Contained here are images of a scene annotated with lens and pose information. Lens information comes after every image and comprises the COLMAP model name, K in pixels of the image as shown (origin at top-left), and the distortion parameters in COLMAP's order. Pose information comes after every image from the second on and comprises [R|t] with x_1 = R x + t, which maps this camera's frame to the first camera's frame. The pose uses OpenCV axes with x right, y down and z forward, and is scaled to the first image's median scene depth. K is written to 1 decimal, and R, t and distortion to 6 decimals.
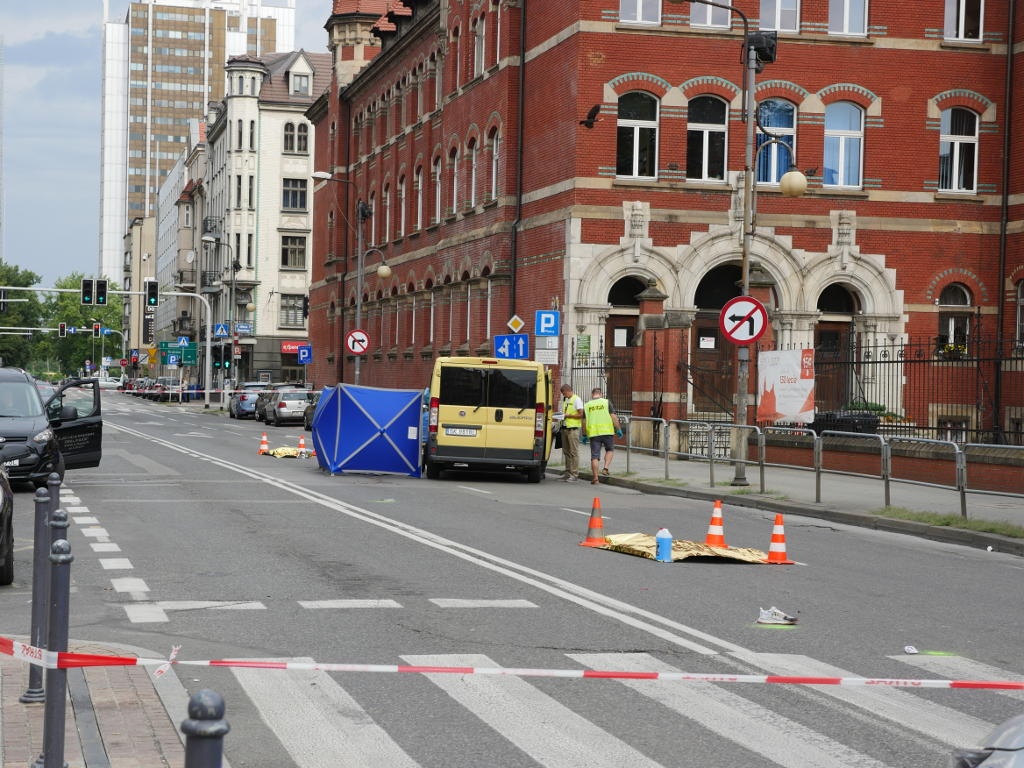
lens RADIAL K [[1991.1, 0, 512.0], [0, 1991.1, 384.0], [0, 0, 1]] dist [0.120410, 0.438055]
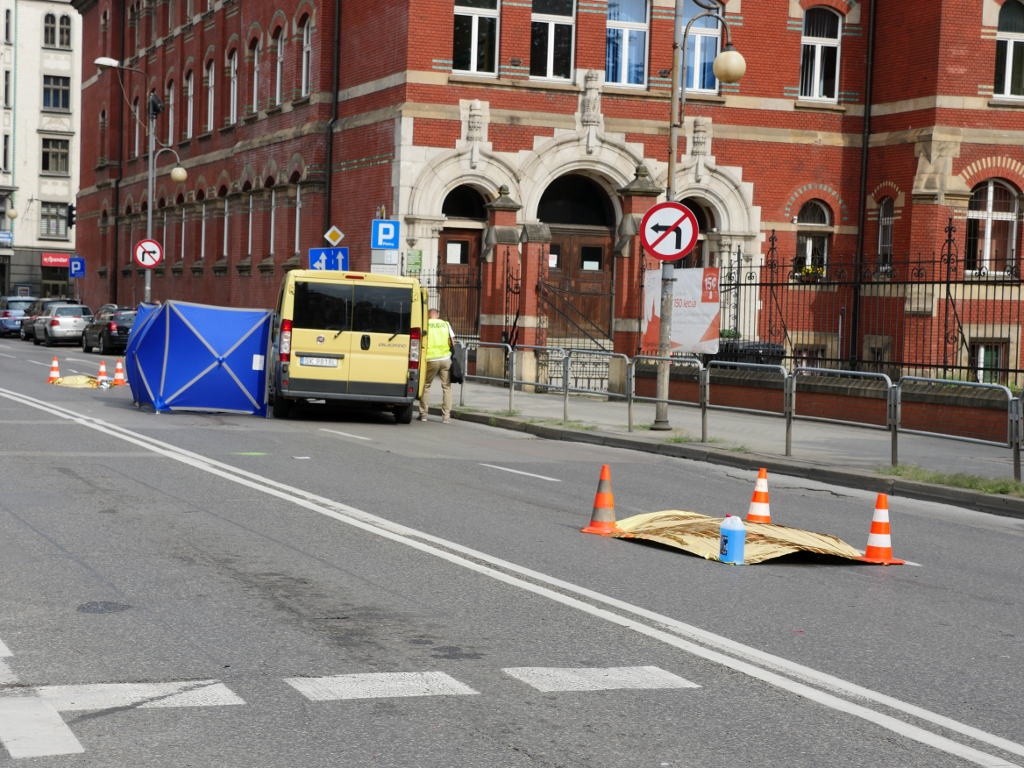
lens RADIAL K [[1991.1, 0, 512.0], [0, 1991.1, 384.0], [0, 0, 1]] dist [0.120410, 0.438055]
pose [[0.992411, 0.008018, 0.122702, -0.028619], [-0.012909, 0.999151, 0.039121, 0.000021], [-0.122284, -0.040408, 0.991672, 0.105868]]
